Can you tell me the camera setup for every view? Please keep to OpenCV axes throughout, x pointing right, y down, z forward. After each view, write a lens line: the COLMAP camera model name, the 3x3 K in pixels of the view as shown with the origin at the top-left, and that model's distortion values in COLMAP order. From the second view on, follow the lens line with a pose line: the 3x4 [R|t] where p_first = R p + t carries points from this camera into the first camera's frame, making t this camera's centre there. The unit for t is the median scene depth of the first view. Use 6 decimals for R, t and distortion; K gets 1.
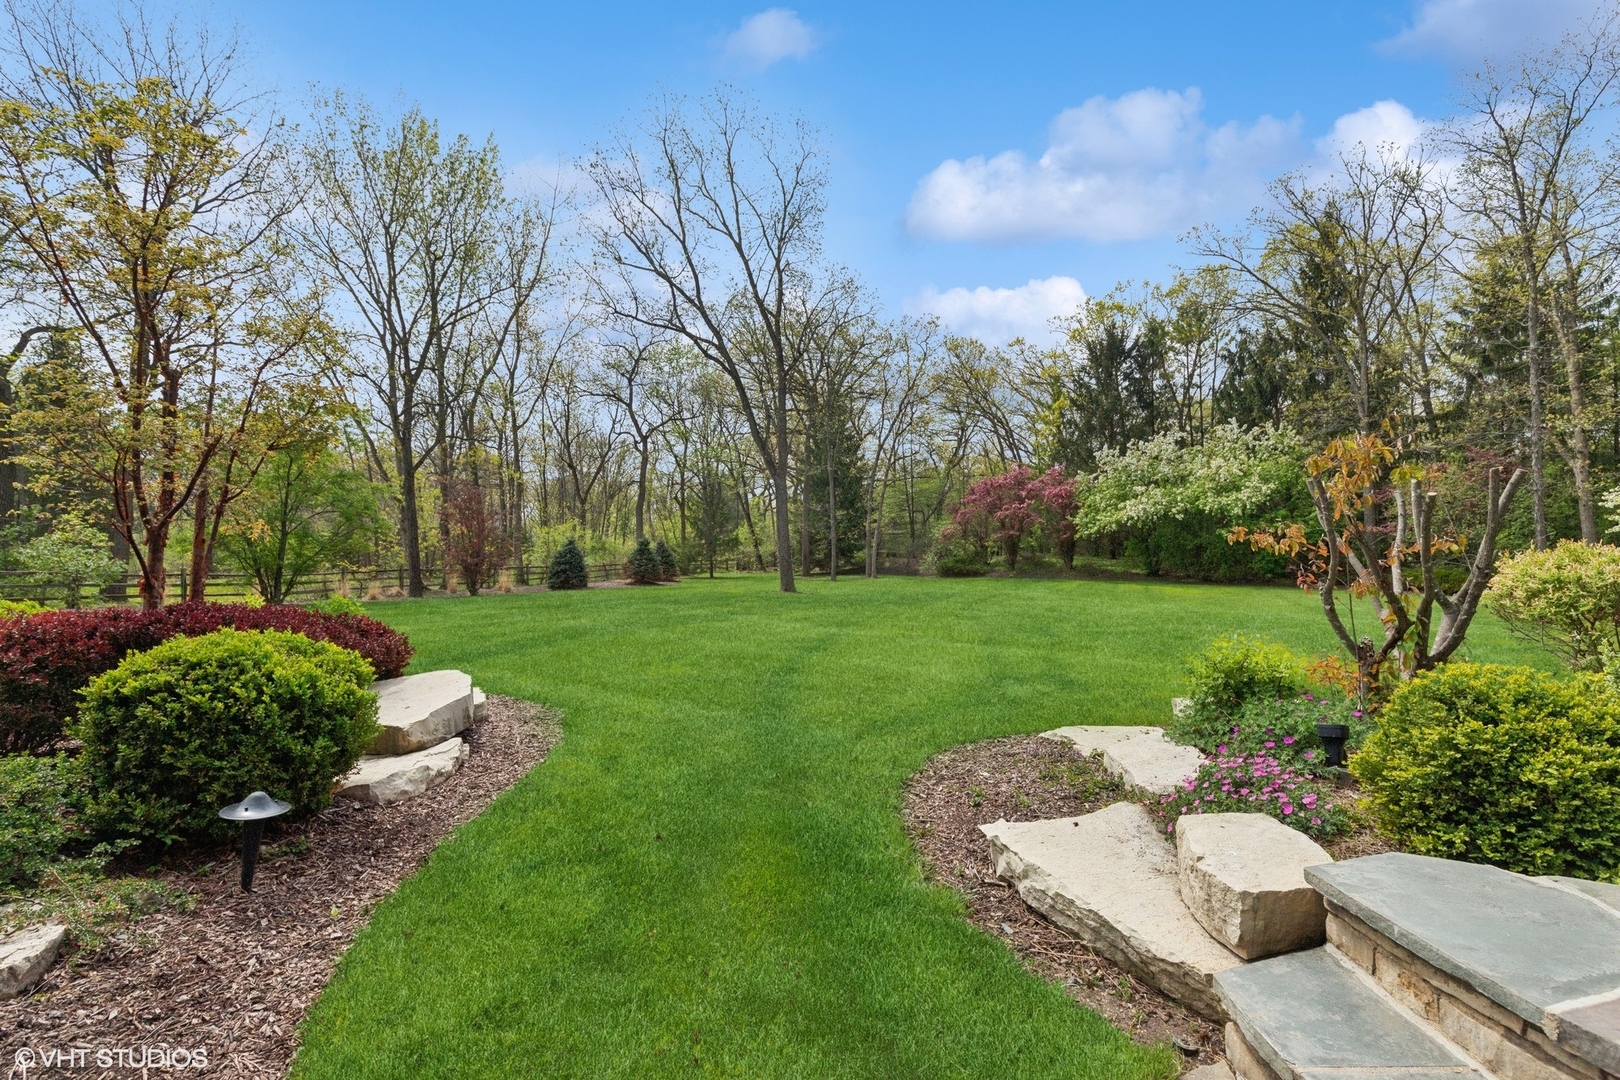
lens RADIAL K [[722.9, 0, 812.8], [0, 722.9, 536.3], [0, 0, 1]] dist [0.008989, -0.001436]
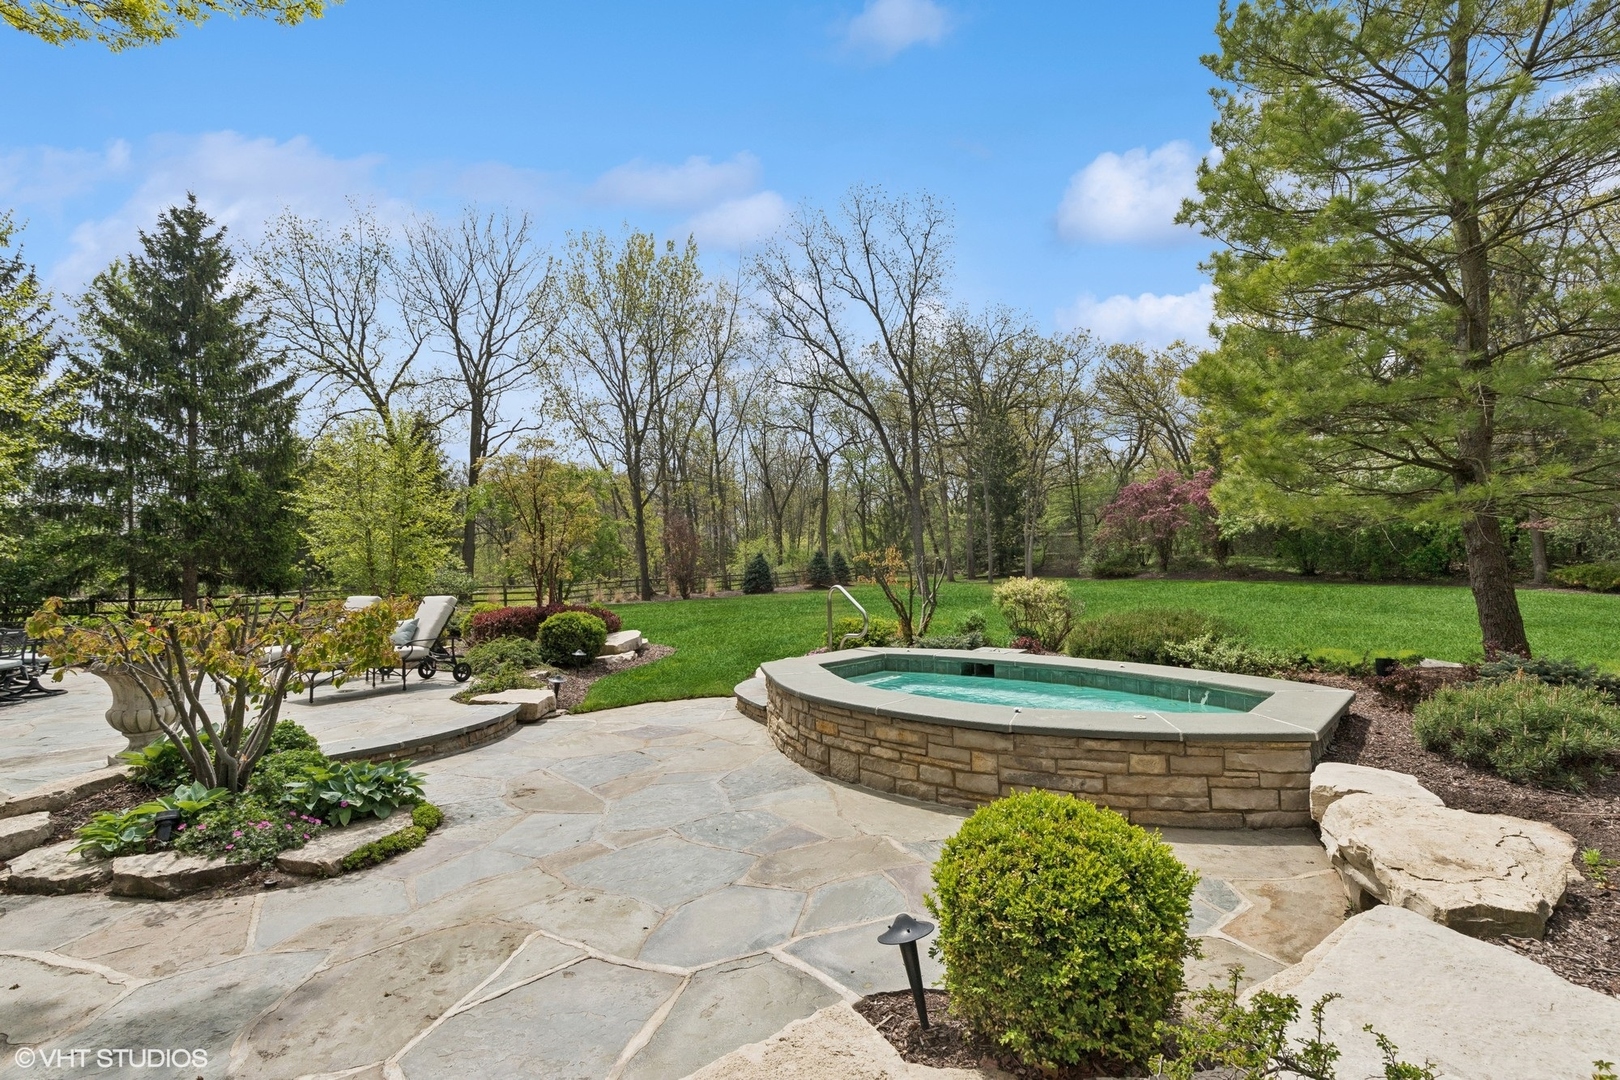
lens RADIAL K [[742.4, 0, 823.2], [0, 742.4, 538.6], [0, 0, 1]] dist [0.000562, -0.000220]
pose [[0.960302, -0.028621, -0.277489, 0.118722], [0.029593, 0.999562, -0.000686, -0.015689], [0.277387, -0.007553, 0.960729, -0.180384]]
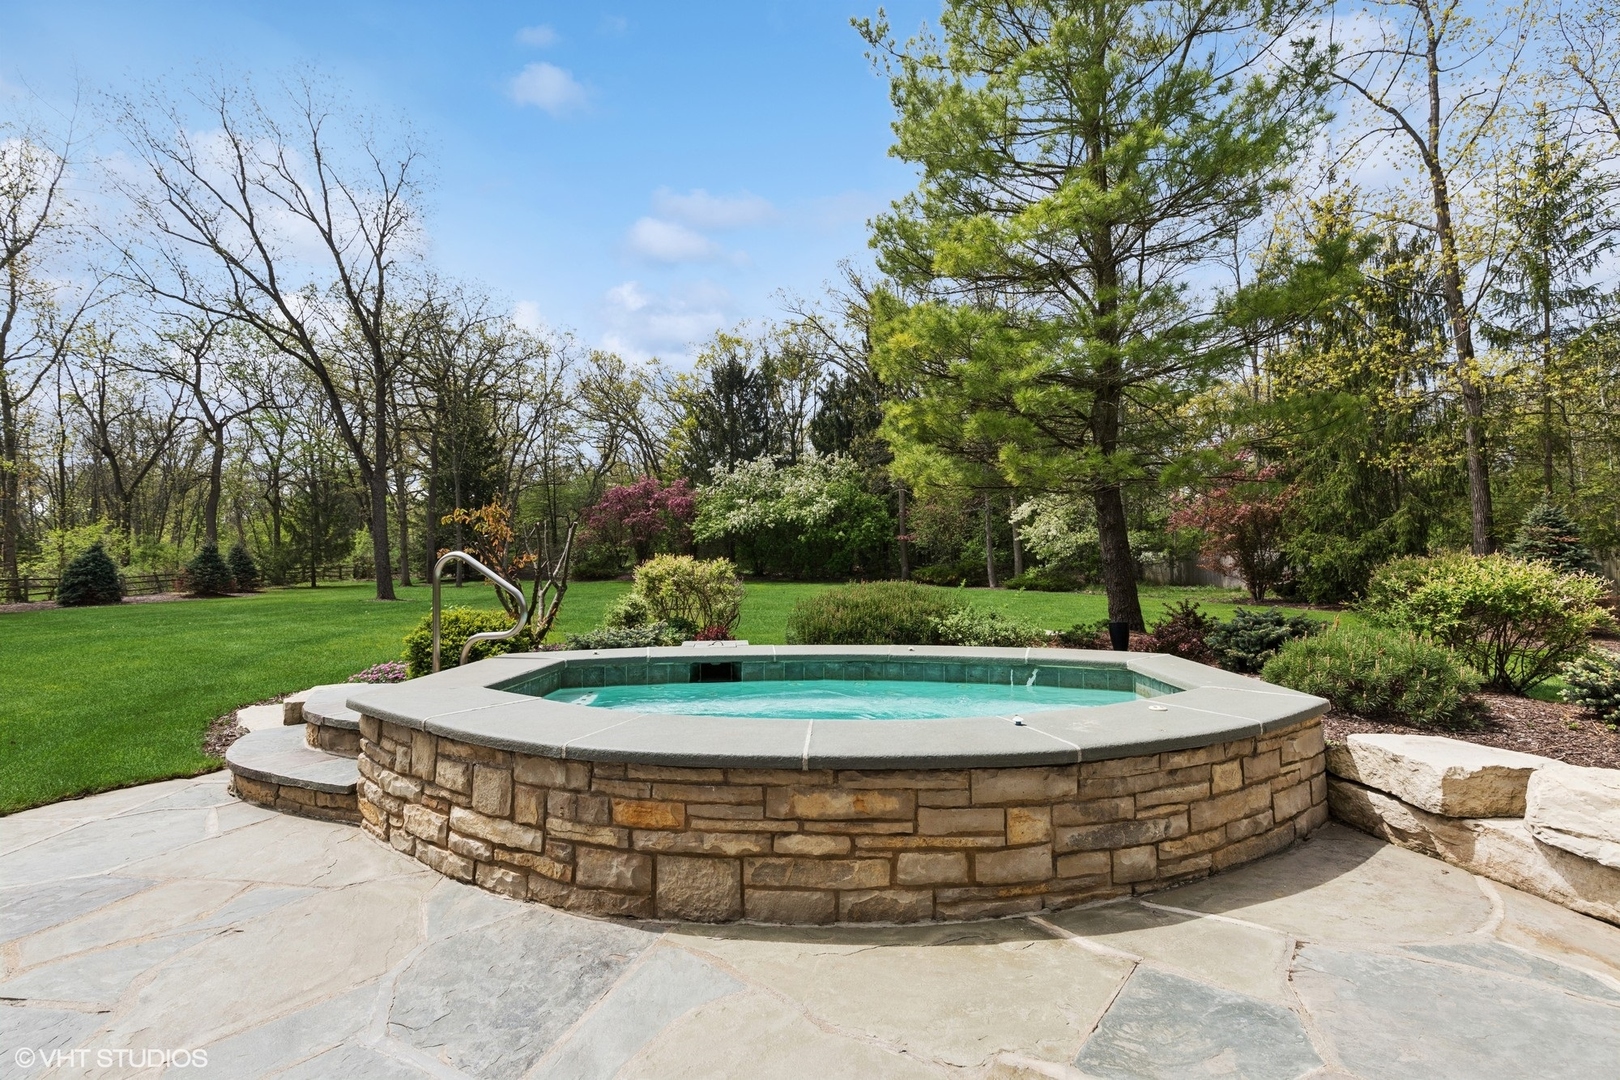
lens RADIAL K [[722.9, 0, 812.8], [0, 722.9, 536.3], [0, 0, 1]] dist [0.008989, -0.001436]
pose [[0.907555, 0.004304, 0.419911, 0.061012], [-0.002439, 0.999985, -0.004978, -0.003447], [-0.419926, 0.003493, 0.907552, -0.103953]]
